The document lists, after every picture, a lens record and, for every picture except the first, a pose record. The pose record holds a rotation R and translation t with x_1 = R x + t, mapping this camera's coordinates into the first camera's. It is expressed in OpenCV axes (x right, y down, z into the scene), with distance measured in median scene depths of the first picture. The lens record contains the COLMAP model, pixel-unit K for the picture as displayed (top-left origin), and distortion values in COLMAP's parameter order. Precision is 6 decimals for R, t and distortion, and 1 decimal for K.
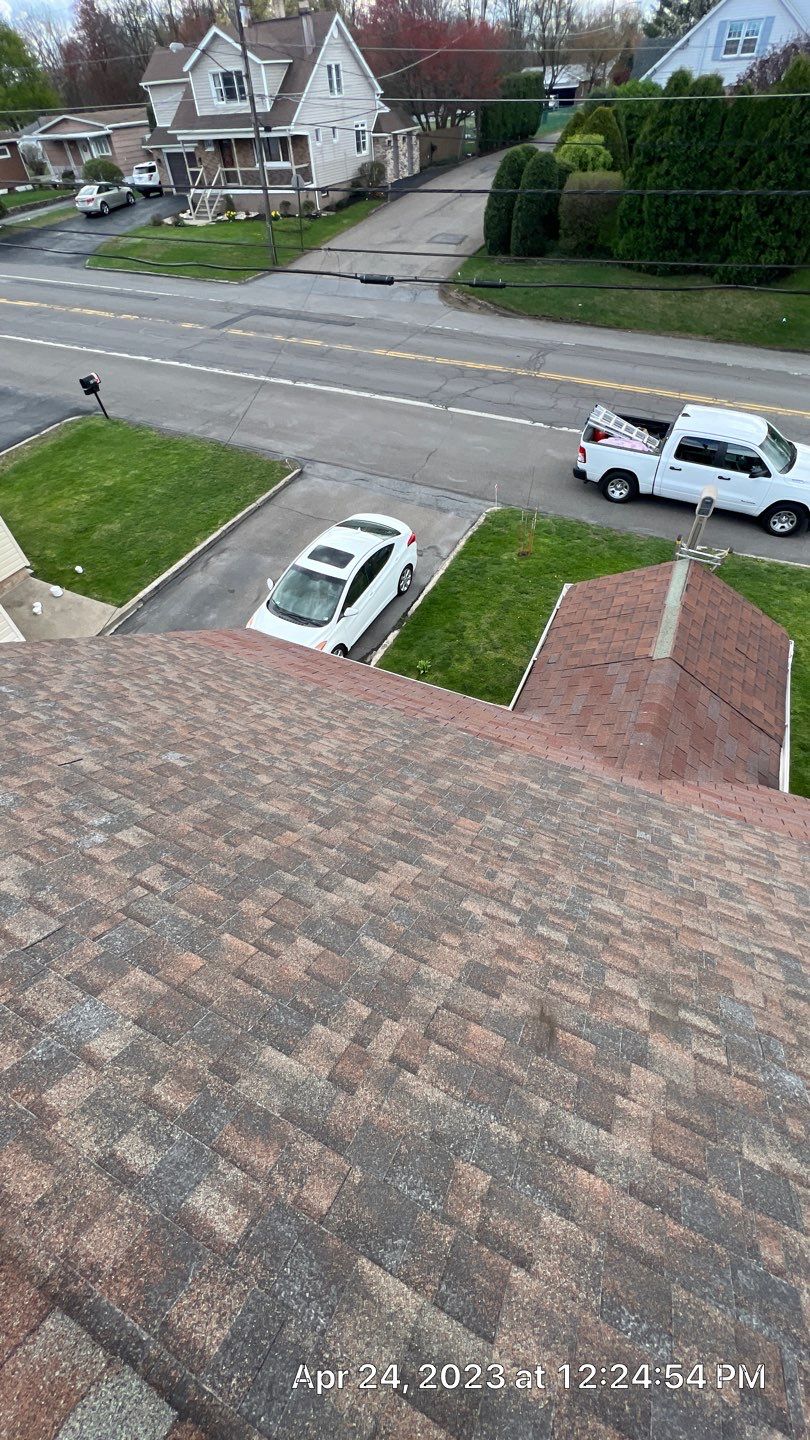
lens RADIAL K [[576.7, 0, 406.1], [0, 576.7, 716.5], [0, 0, 1]] dist [-0.001308, 0.000271]
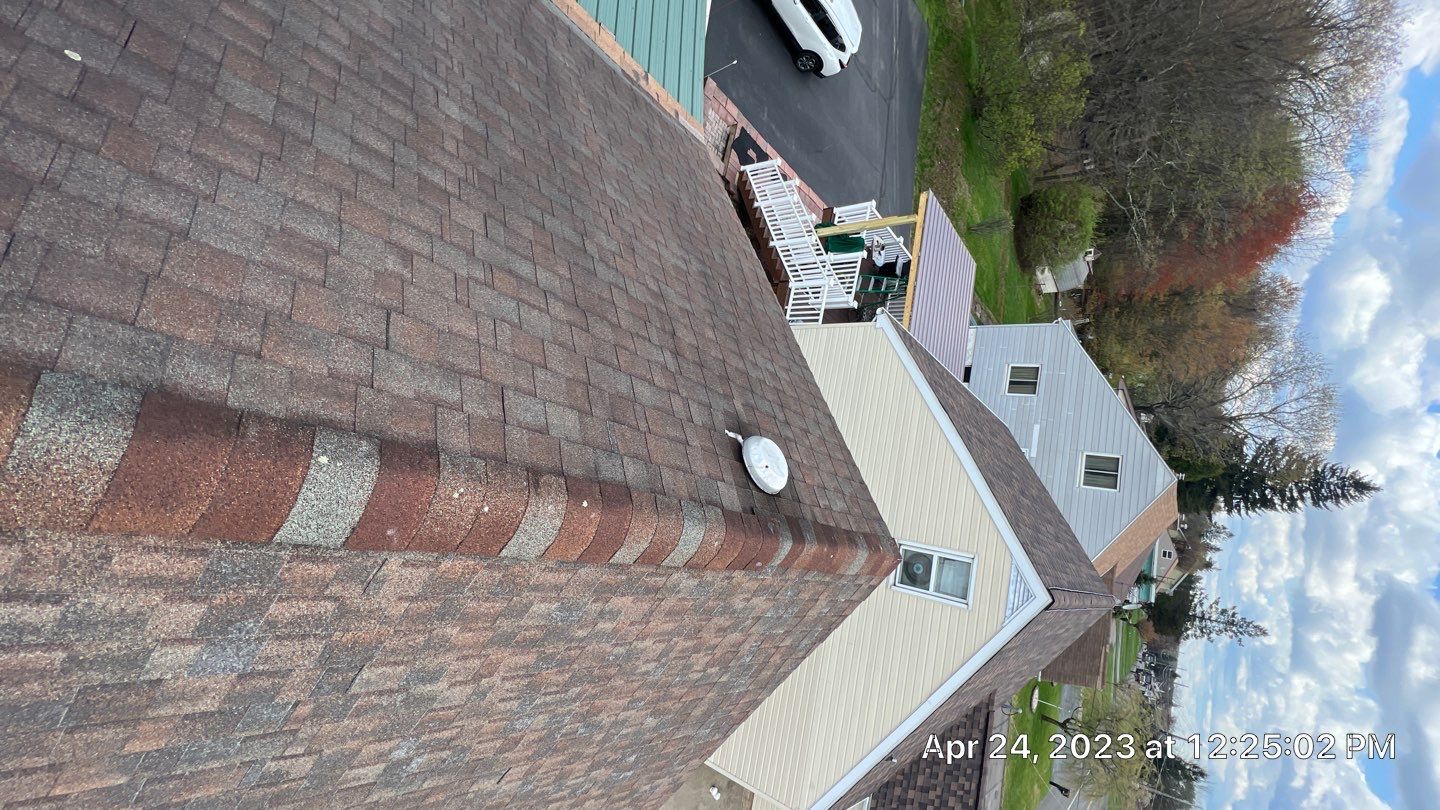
lens RADIAL K [[576.7, 0, 722.3], [0, 576.7, 405.7], [0, 0, 1]] dist [-0.001308, 0.000271]
pose [[-0.668414, 0.192371, -0.718481, -0.260747], [-0.554379, -0.772848, 0.308820, 0.057815], [-0.495869, 0.604731, 0.623229, -0.117208]]
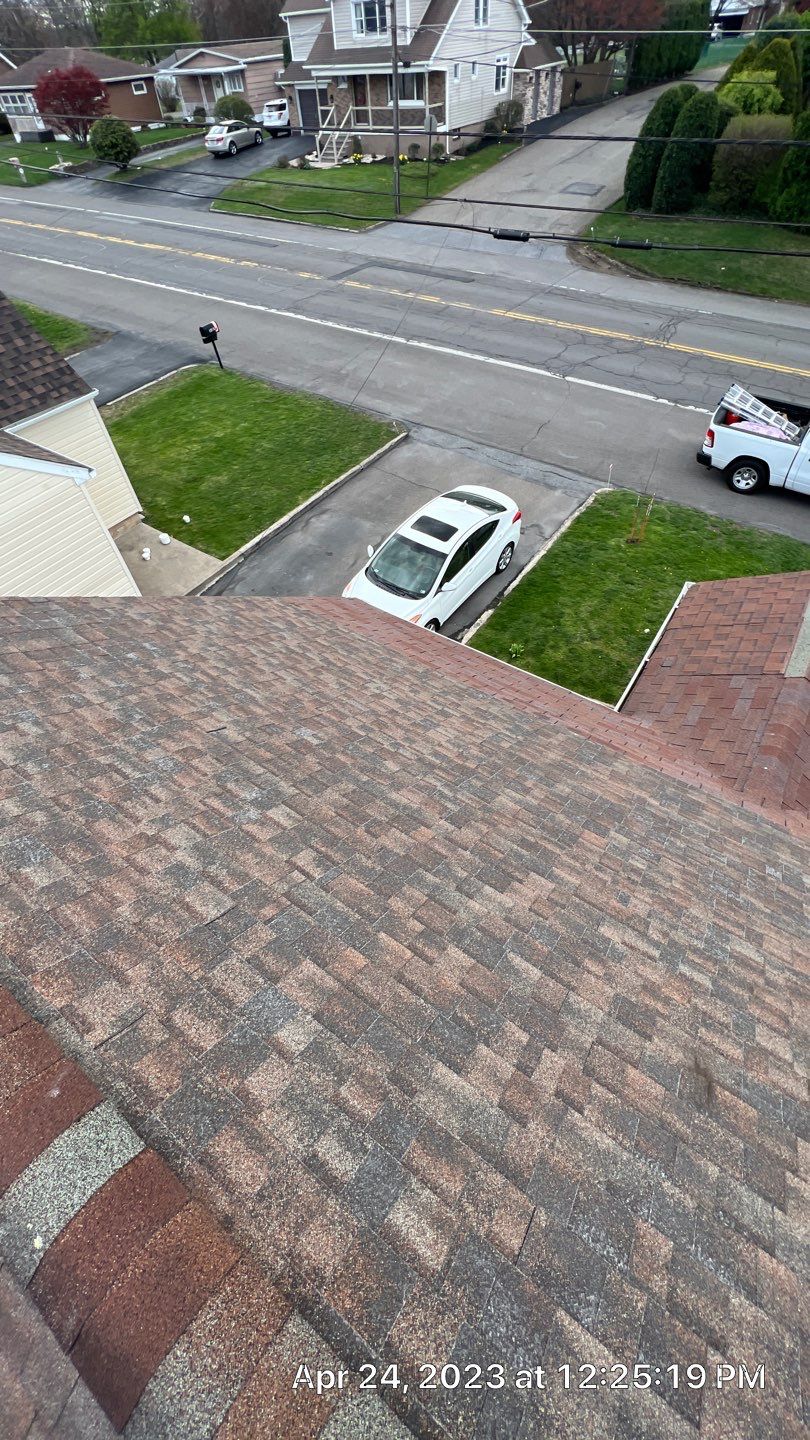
lens RADIAL K [[576.7, 0, 406.1], [0, 576.7, 716.5], [0, 0, 1]] dist [-0.001308, 0.000271]
pose [[0.987676, 0.117531, -0.103354, -0.140322], [-0.111811, 0.991946, 0.059513, -0.043730], [0.109516, -0.047224, 0.992863, 0.010201]]
